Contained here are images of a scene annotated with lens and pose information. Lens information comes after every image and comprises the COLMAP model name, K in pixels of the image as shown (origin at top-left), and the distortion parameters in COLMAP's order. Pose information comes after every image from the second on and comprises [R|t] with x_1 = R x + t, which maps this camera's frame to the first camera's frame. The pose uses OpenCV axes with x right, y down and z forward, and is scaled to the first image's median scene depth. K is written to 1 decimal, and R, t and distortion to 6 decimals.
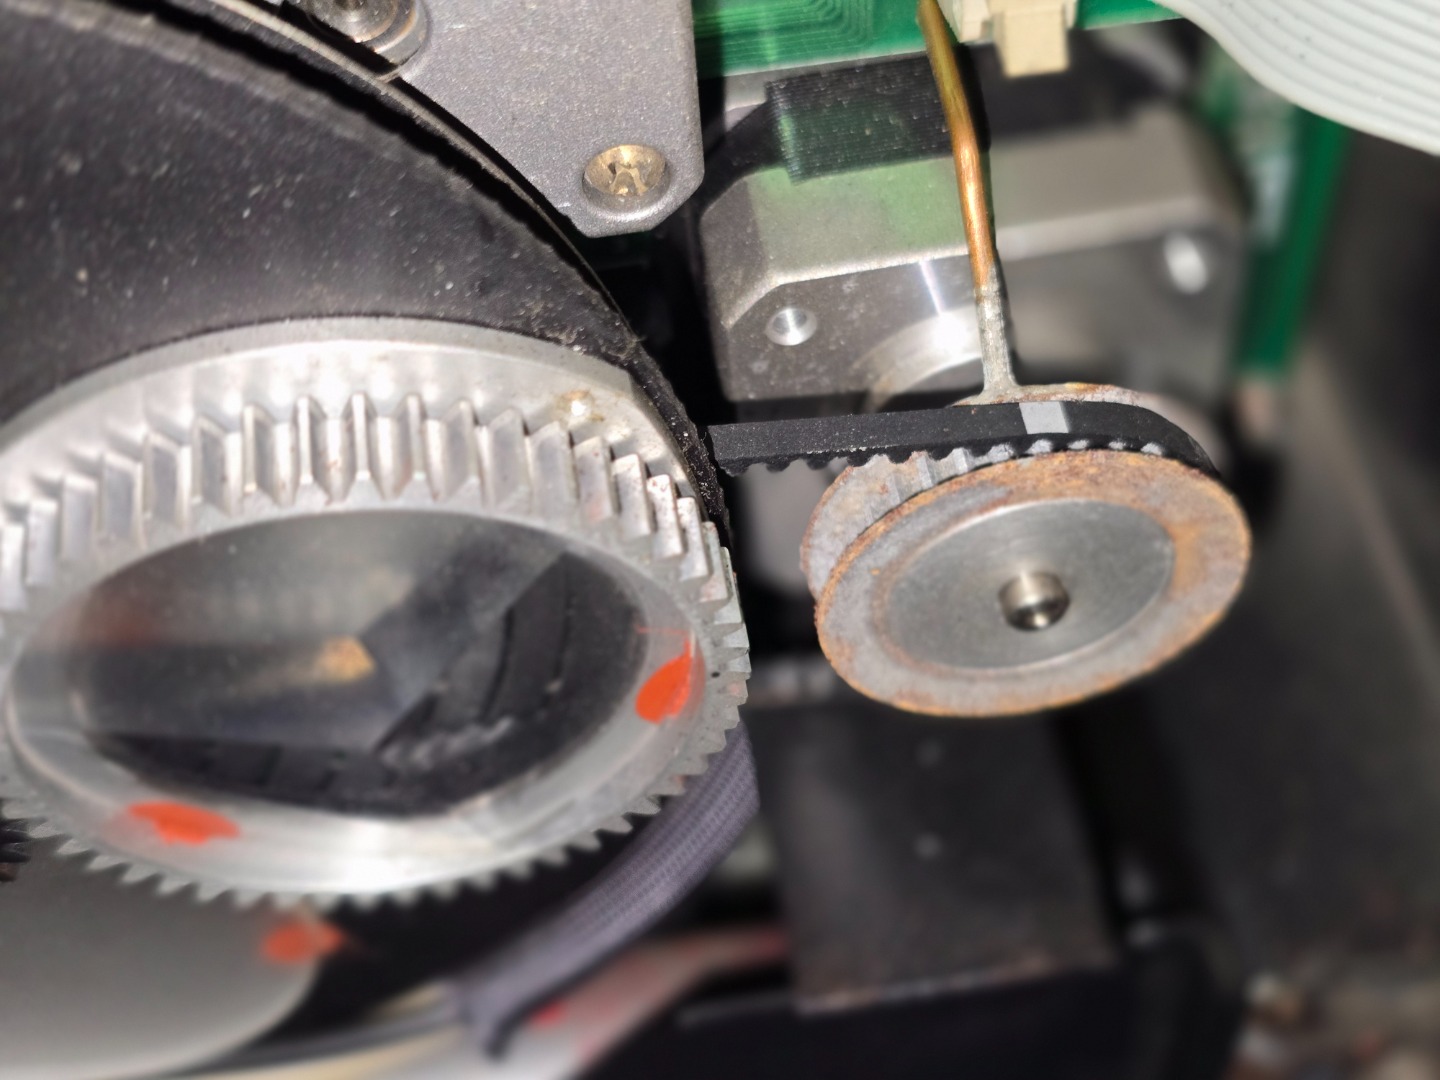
lens RADIAL K [[1988.4, 0, 726.7], [0, 1988.4, 533.7], [0, 0, 1]] dist [0.056733, 0.000000]
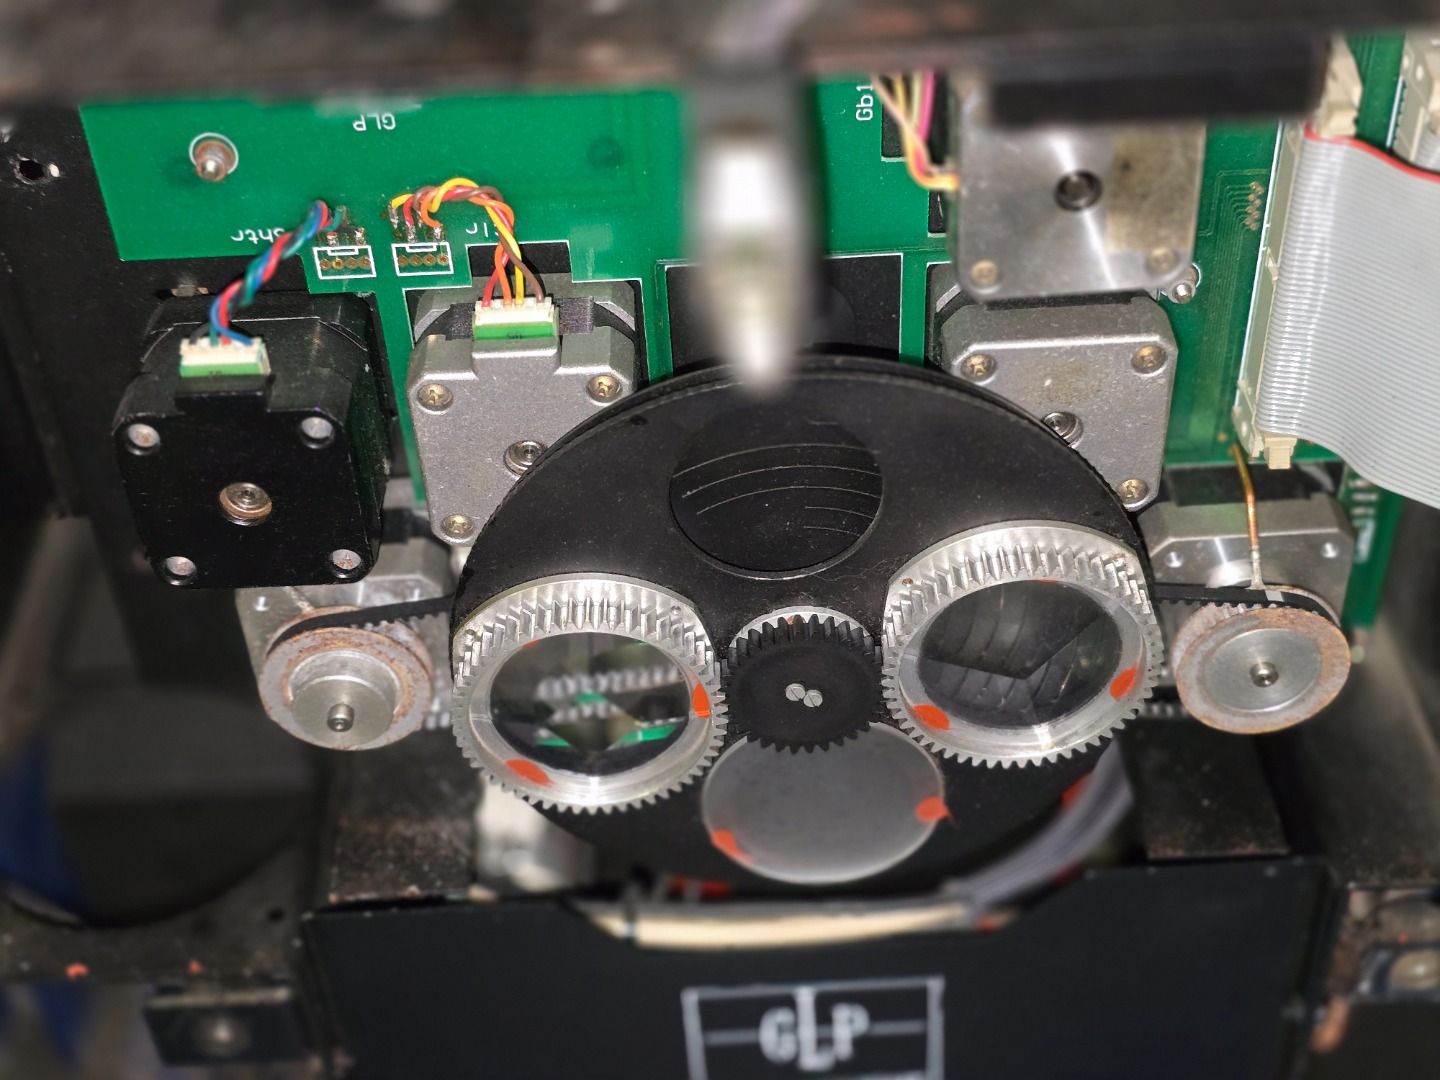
lens RADIAL K [[1988.4, 0, 719.3], [0, 1988.4, 546.2], [0, 0, 1]] dist [0.056733, 0.000000]
pose [[0.992836, 0.092578, -0.075543, -0.365691], [-0.107477, 0.968170, -0.226042, 0.536267], [0.052212, 0.232542, 0.971184, -1.578457]]
